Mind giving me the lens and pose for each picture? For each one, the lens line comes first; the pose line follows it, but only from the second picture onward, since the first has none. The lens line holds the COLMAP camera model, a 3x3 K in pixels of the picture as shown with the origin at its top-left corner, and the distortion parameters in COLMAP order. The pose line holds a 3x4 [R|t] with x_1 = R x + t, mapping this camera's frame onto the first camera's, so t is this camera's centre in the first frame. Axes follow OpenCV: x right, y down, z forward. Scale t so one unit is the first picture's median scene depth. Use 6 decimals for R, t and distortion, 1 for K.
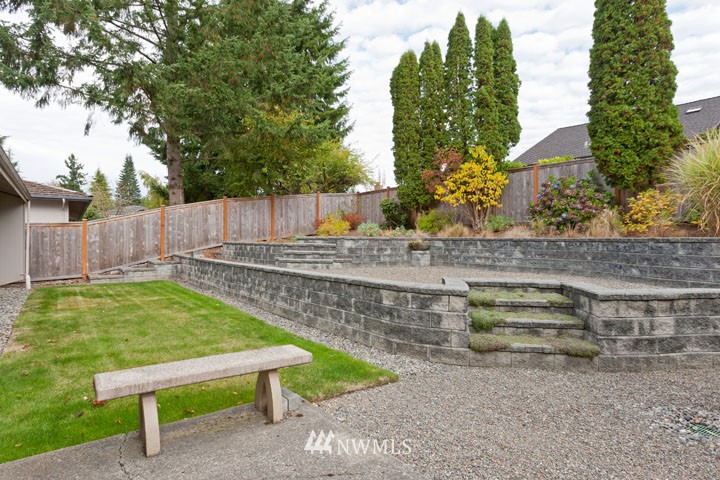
lens RADIAL K [[420.2, 0, 360.0], [0, 420.2, 240.0], [0, 0, 1]] dist [-0.002794, -0.000315]
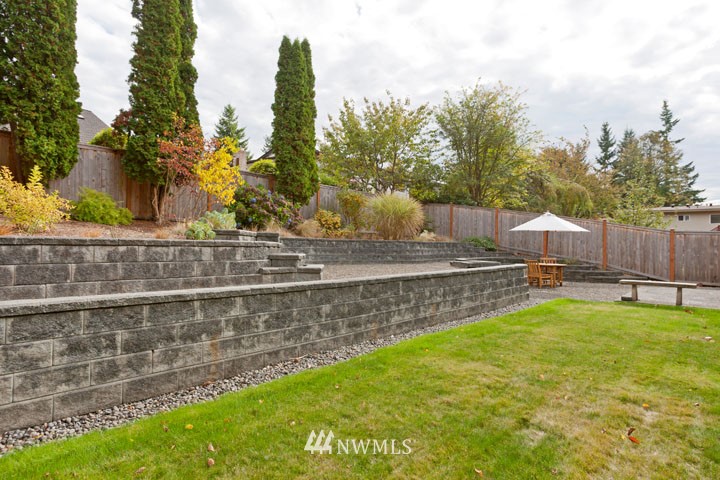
lens RADIAL K [[420.2, 0, 360.0], [0, 420.2, 240.0], [0, 0, 1]] dist [-0.002794, -0.000315]
pose [[-0.243580, 0.007319, 0.969853, -0.964740], [-0.013317, 0.999852, -0.010890, 0.013354], [-0.969789, -0.015569, -0.243447, 1.322264]]
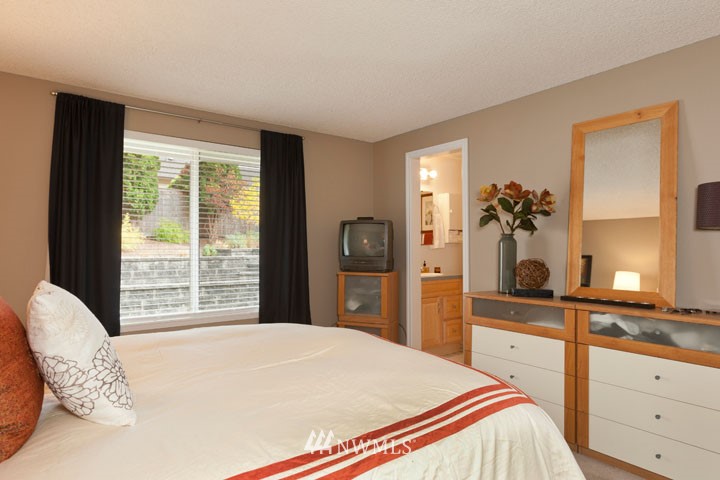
lens RADIAL K [[420.2, 0, 360.0], [0, 420.2, 240.0], [0, 0, 1]] dist [-0.002794, -0.000315]
pose [[-0.029361, 0.007235, 0.999543, -1.429452], [-0.004100, 0.999965, -0.007358, -0.027702], [-0.999560, -0.004314, -0.029331, 1.016775]]
